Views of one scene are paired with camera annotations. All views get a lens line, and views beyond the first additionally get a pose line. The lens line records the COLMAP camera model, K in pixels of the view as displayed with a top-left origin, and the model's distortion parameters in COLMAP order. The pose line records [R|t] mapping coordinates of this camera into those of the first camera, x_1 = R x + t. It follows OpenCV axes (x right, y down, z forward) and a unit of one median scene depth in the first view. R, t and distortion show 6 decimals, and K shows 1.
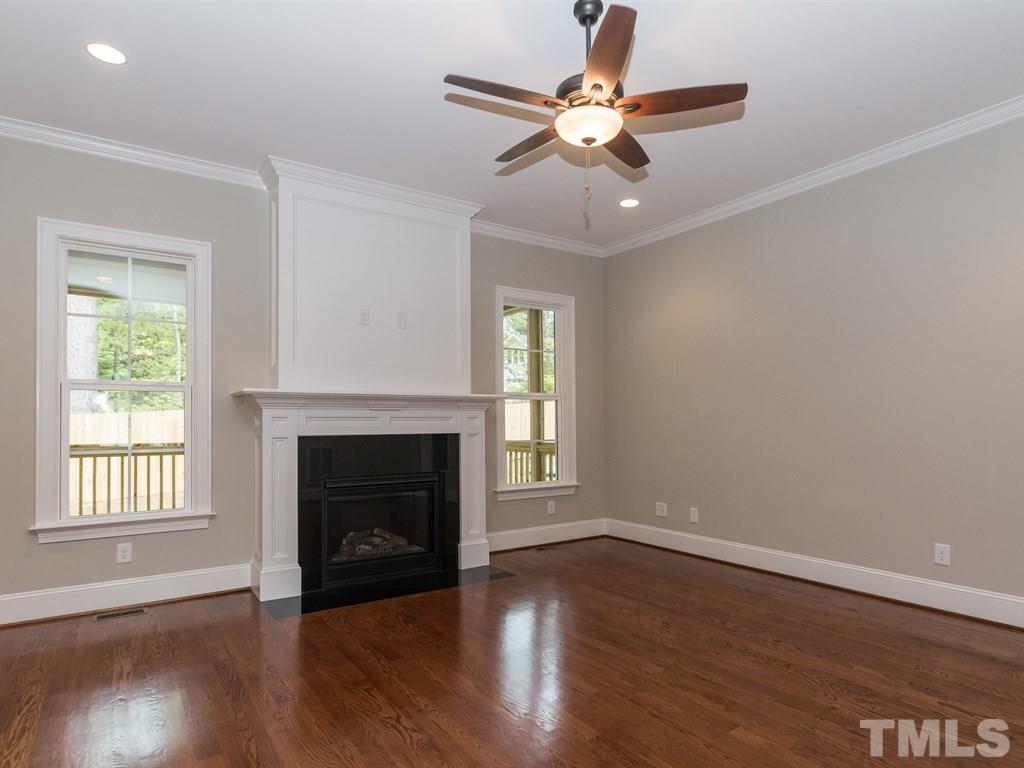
lens RADIAL K [[591.1, 0, 512.2], [0, 591.1, 417.0], [0, 0, 1]] dist [0.007666, 0.002249]
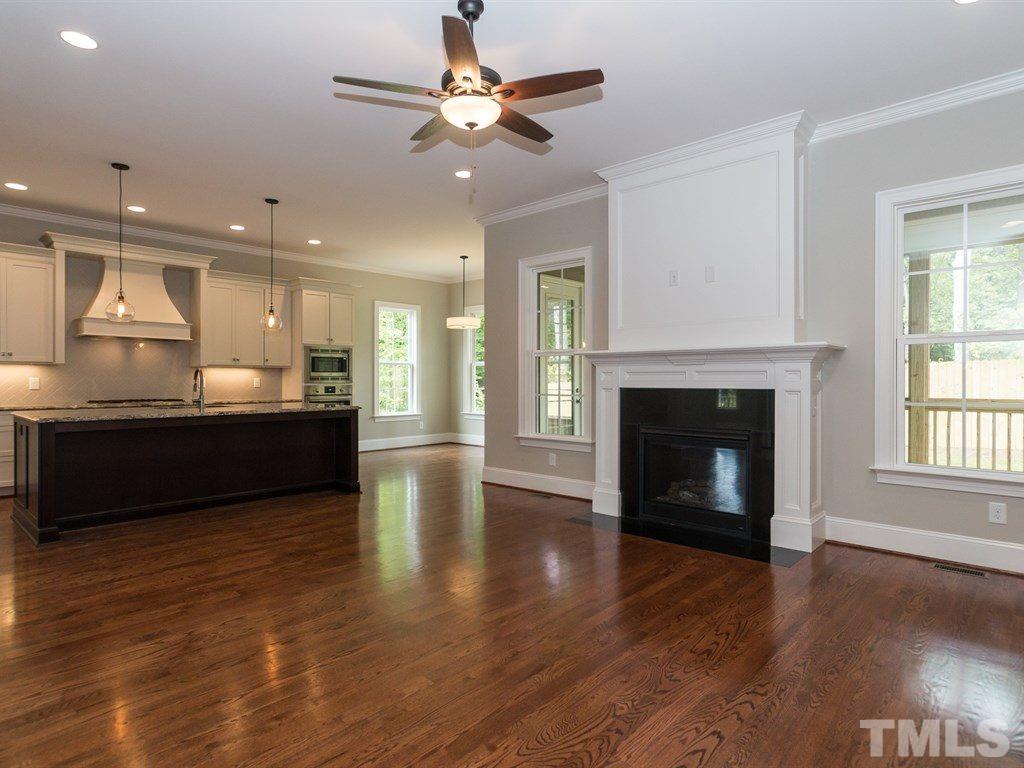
lens RADIAL K [[571.9, 0, 512.0], [0, 571.9, 384.0], [0, 0, 1]] dist [-0.001796, 0.001516]
pose [[0.229135, 0.011700, -0.973324, 0.640439], [0.011864, 0.999820, 0.014811, 0.003049], [0.973322, -0.014941, 0.228955, 0.437217]]
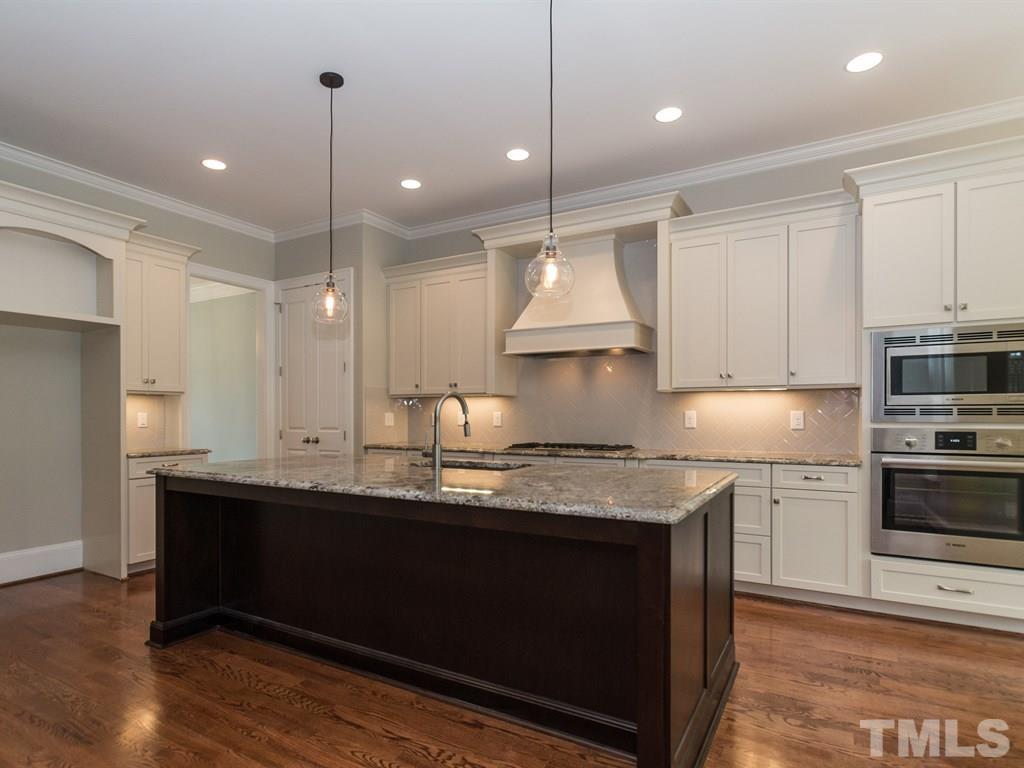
lens RADIAL K [[568.6, 0, 489.7], [0, 568.6, 418.1], [0, 0, 1]] dist [-0.019946, 0.000812]
pose [[-0.906260, 0.007552, -0.422653, -0.392707], [0.010368, 0.999937, -0.004364, 0.010806], [0.422593, -0.008337, -0.906281, 0.645816]]
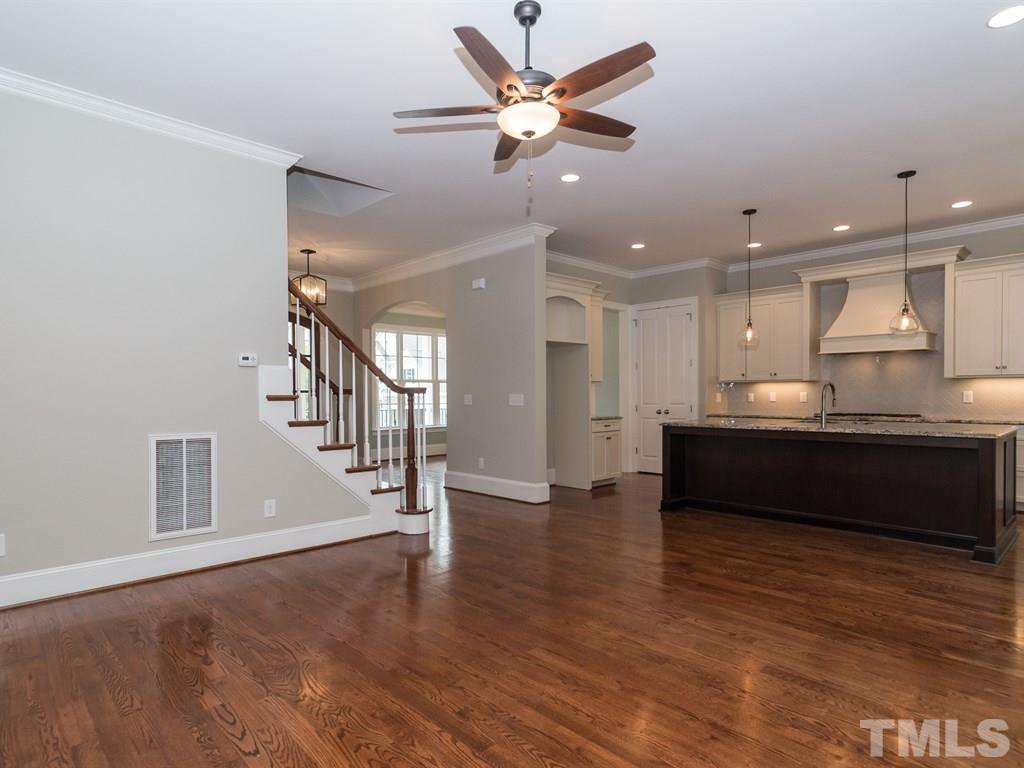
lens RADIAL K [[572.8, 0, 511.3], [0, 572.8, 404.4], [0, 0, 1]] dist [0.000137, 0.001397]
pose [[-0.985838, 0.012338, -0.167247, 0.181781], [0.011712, 0.999920, 0.004732, 0.010964], [0.167292, 0.002706, -0.985904, 1.078874]]
